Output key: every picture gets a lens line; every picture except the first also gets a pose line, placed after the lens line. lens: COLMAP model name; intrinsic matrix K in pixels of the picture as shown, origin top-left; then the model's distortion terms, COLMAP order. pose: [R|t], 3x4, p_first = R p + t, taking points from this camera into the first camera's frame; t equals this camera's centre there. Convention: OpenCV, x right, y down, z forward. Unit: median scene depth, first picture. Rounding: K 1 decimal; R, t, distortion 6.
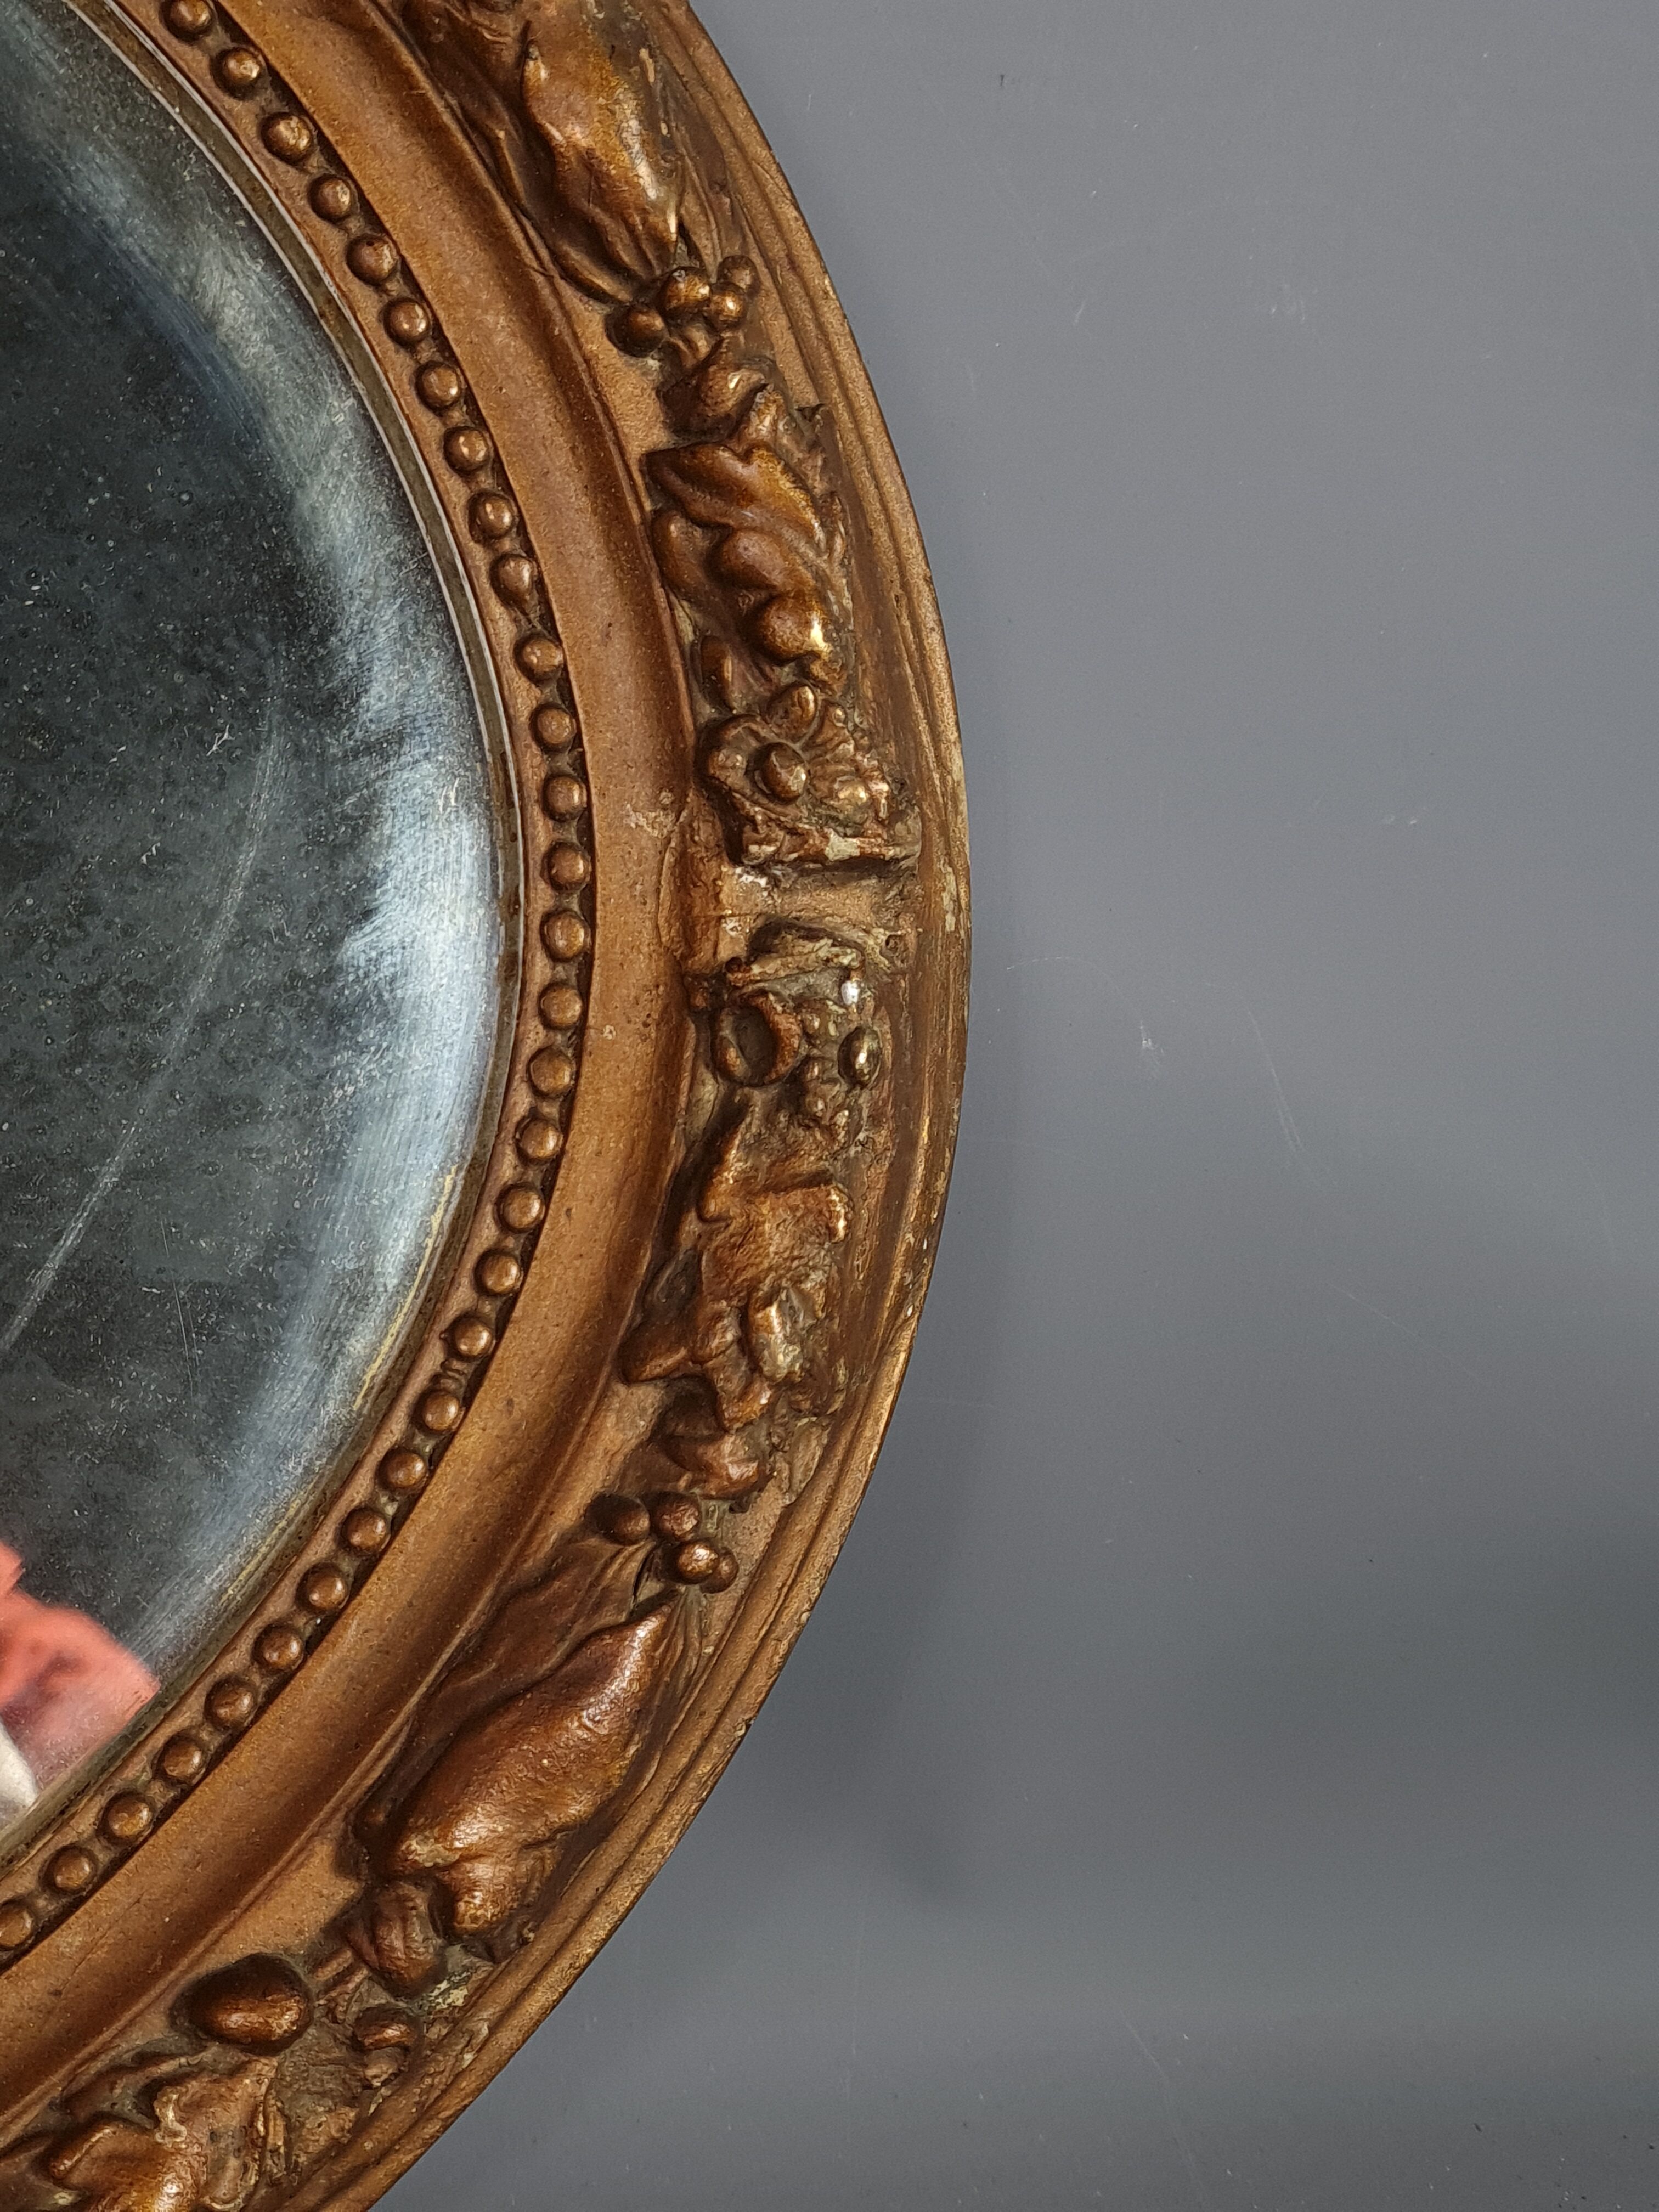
lens RADIAL K [[3270.9, 0, 815.7], [0, 3270.9, 1104.1], [0, 0, 1]] dist [0.034671, 0.000000]
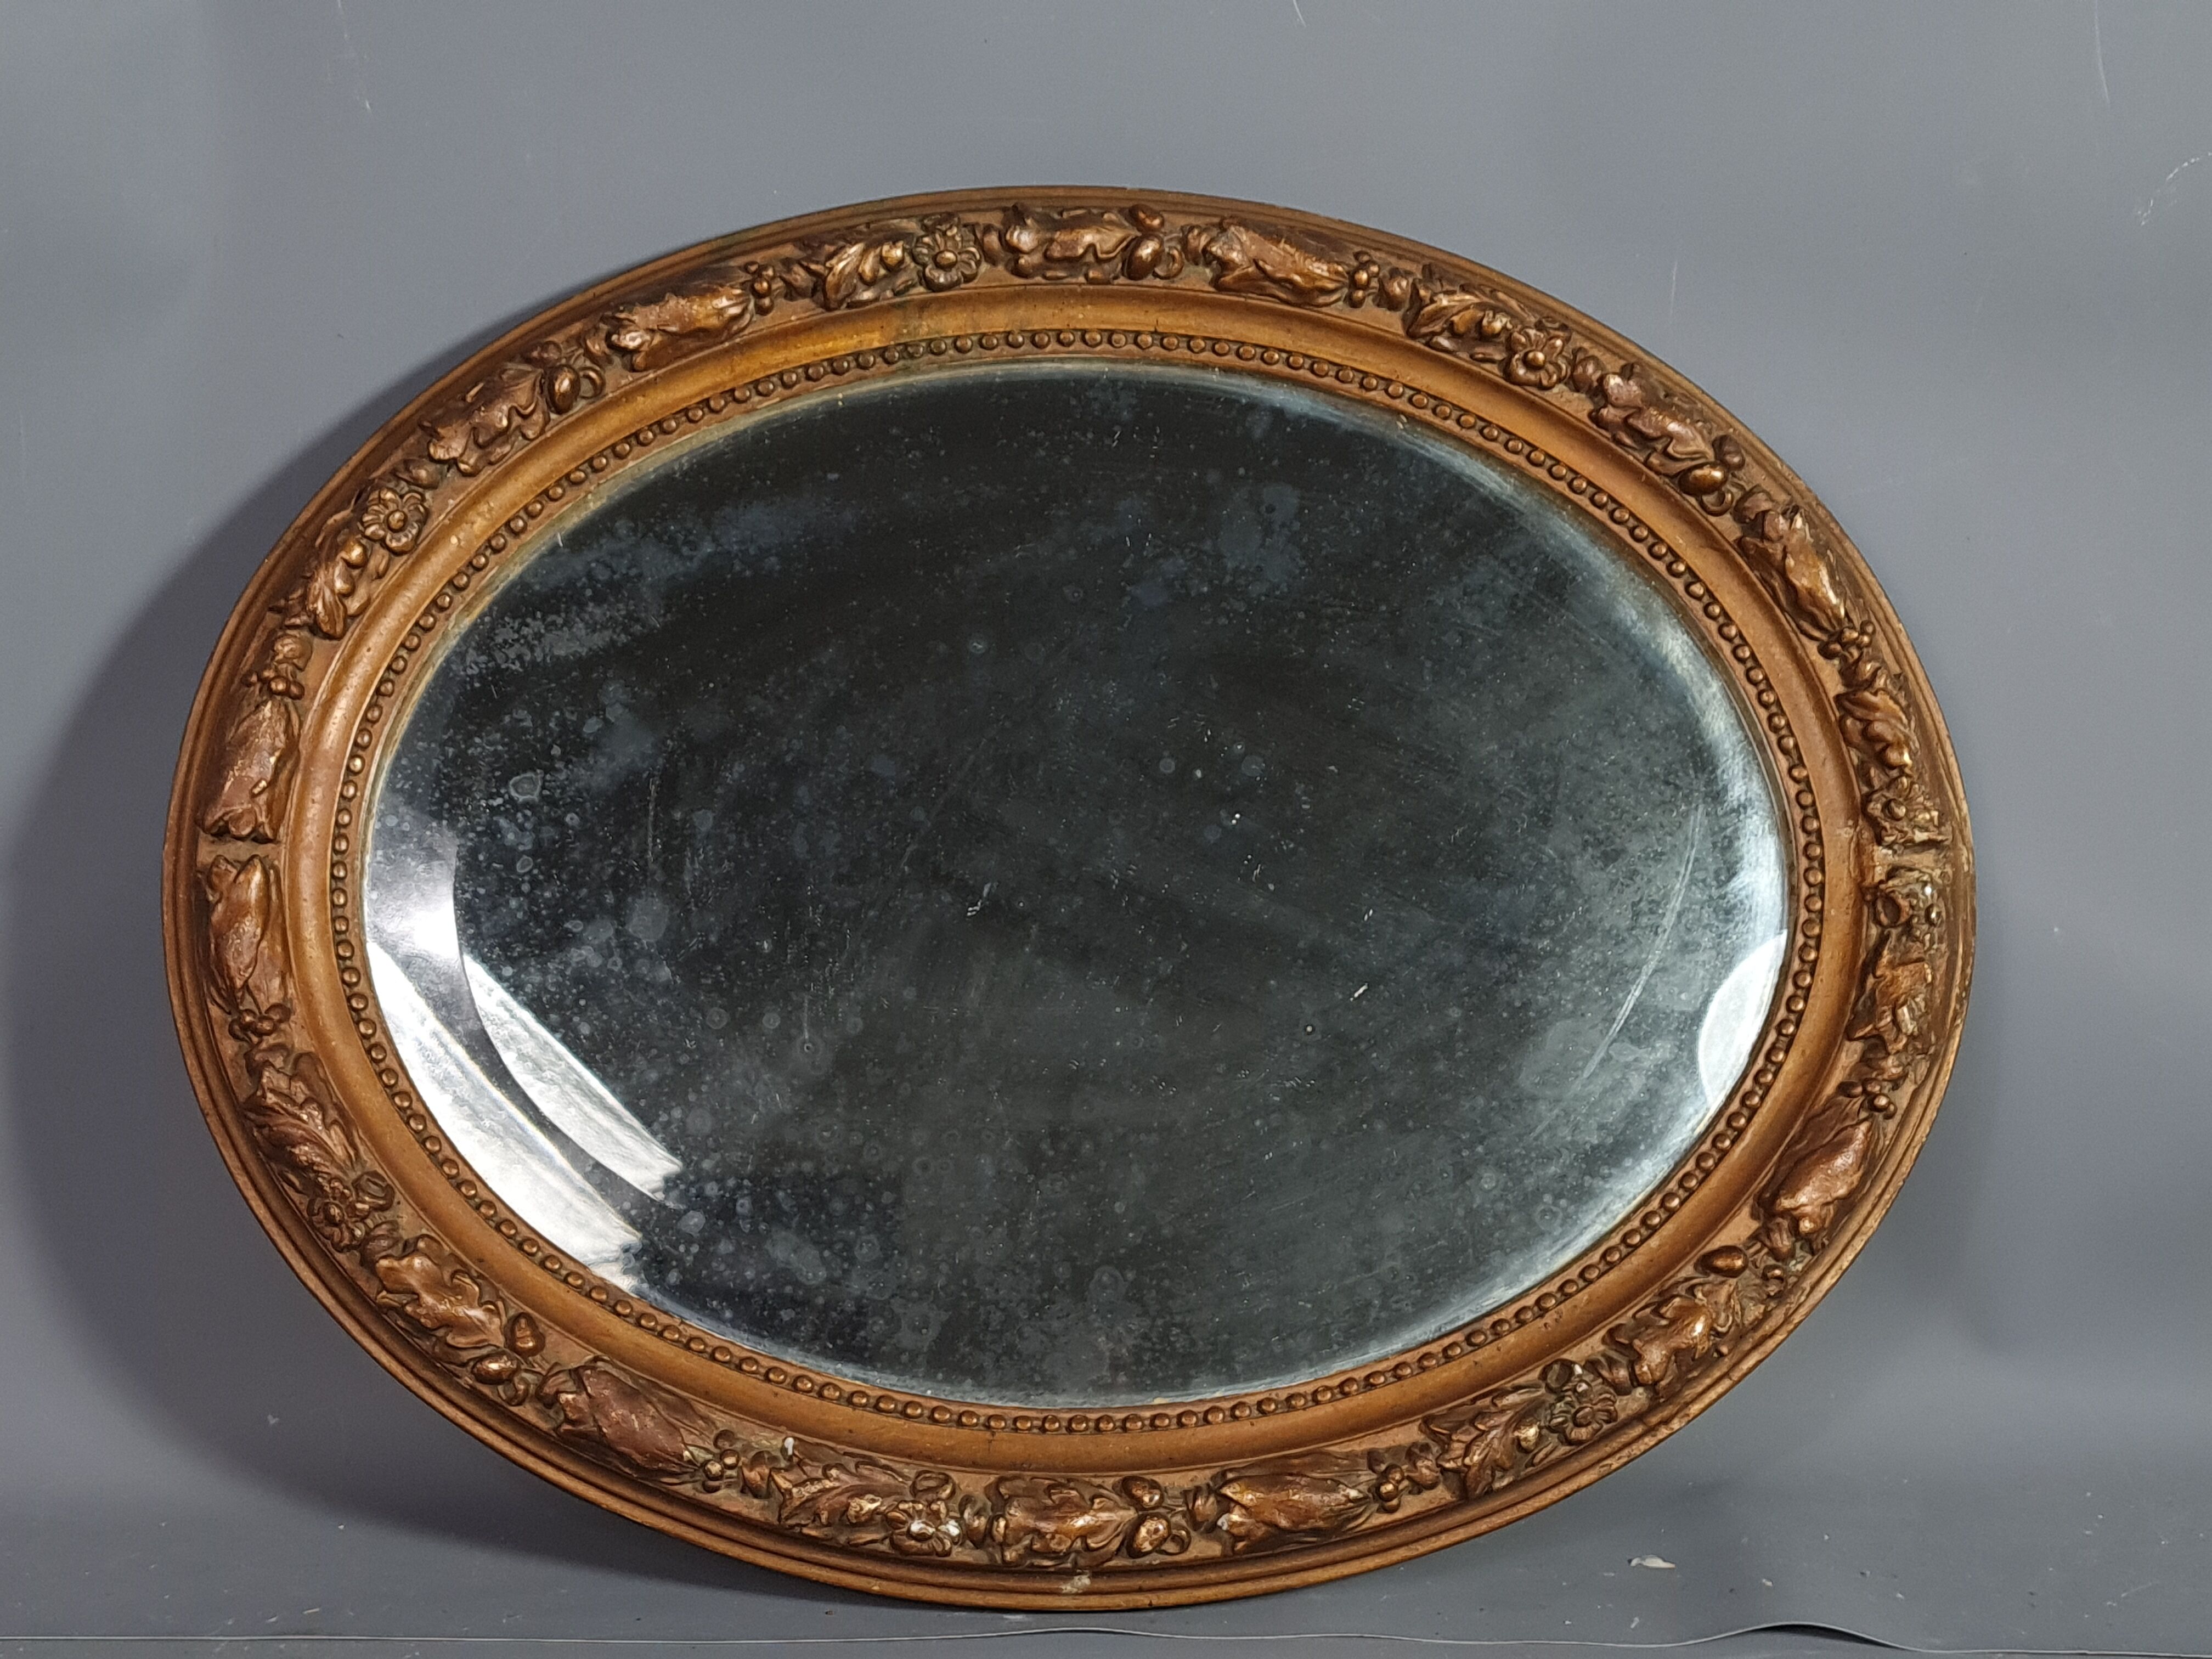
lens RADIAL K [[3270.9, 0, 1106.3], [0, 3270.9, 803.5], [0, 0, 1]] dist [0.034671, 0.000000]
pose [[0.974414, -0.055862, -0.217708, -0.054879], [0.018848, 0.985519, -0.168515, 0.327510], [0.223969, 0.160100, 0.961356, -1.687407]]
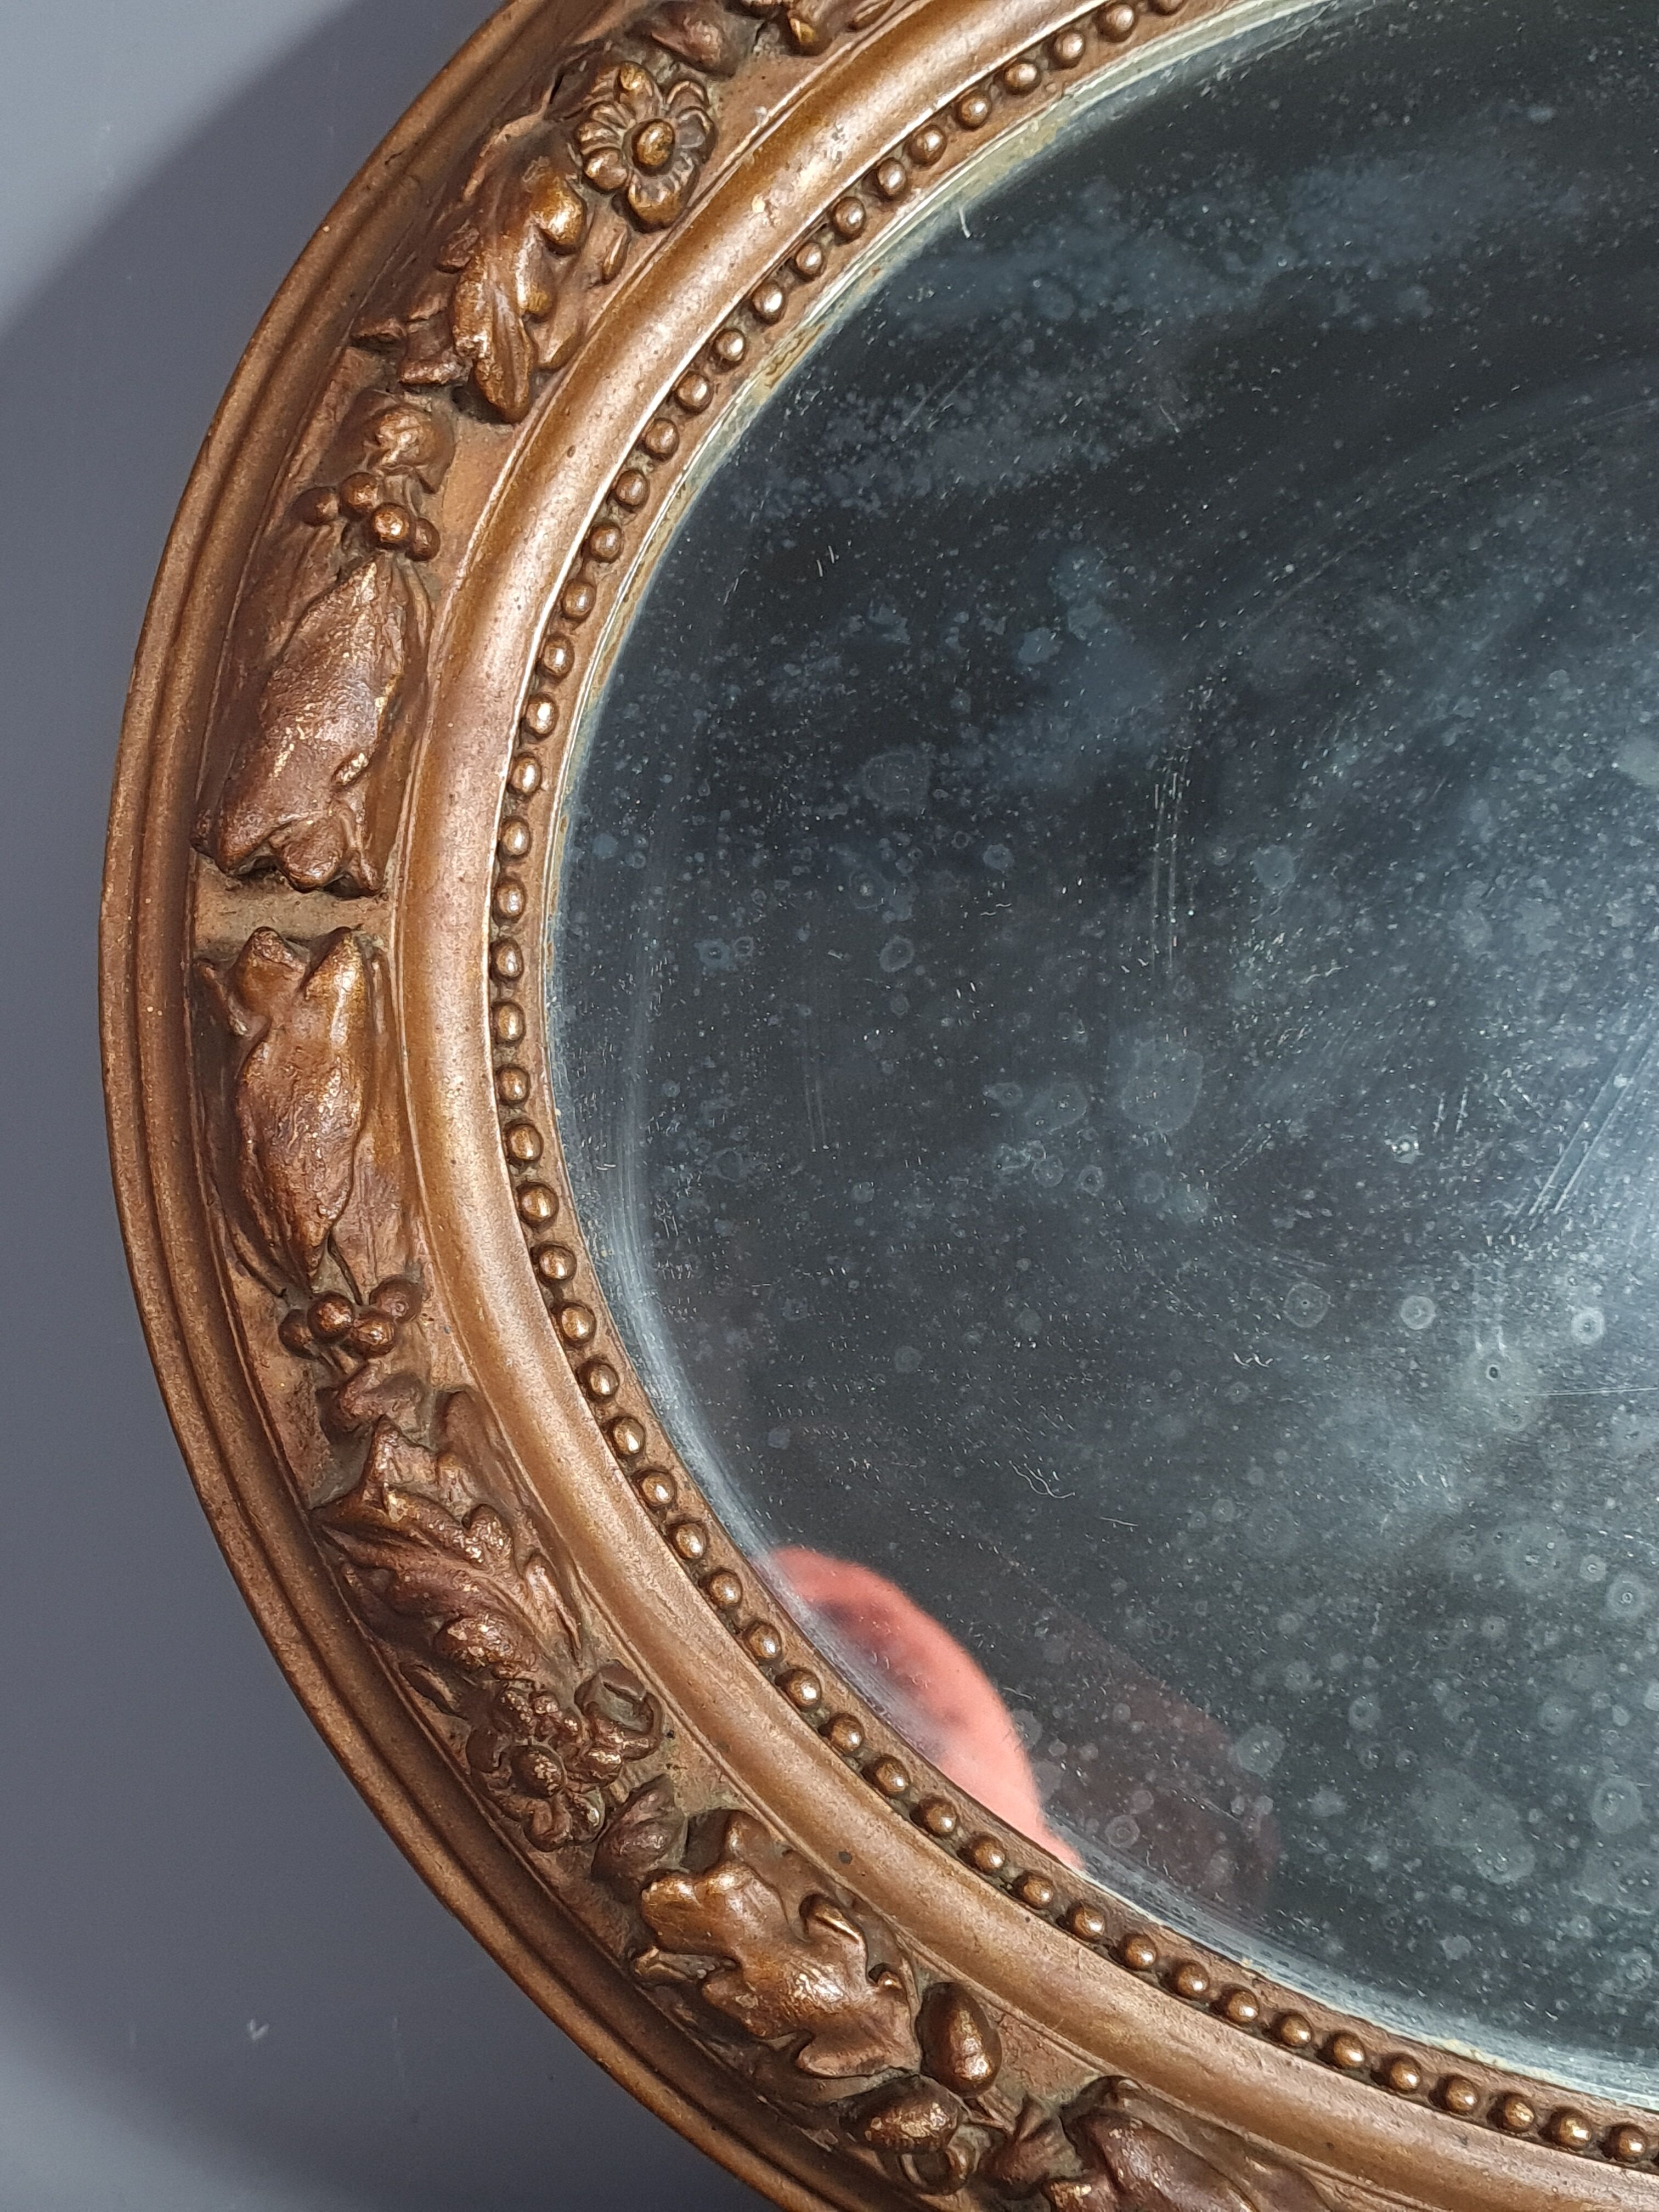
lens RADIAL K [[3270.9, 0, 869.2], [0, 3270.9, 1174.2], [0, 0, 1]] dist [0.034671, 0.000000]
pose [[0.990450, 0.007048, -0.137695, -0.918753], [-0.009687, 0.999782, -0.018507, 0.030137], [0.137535, 0.019664, 0.990302, -0.450464]]
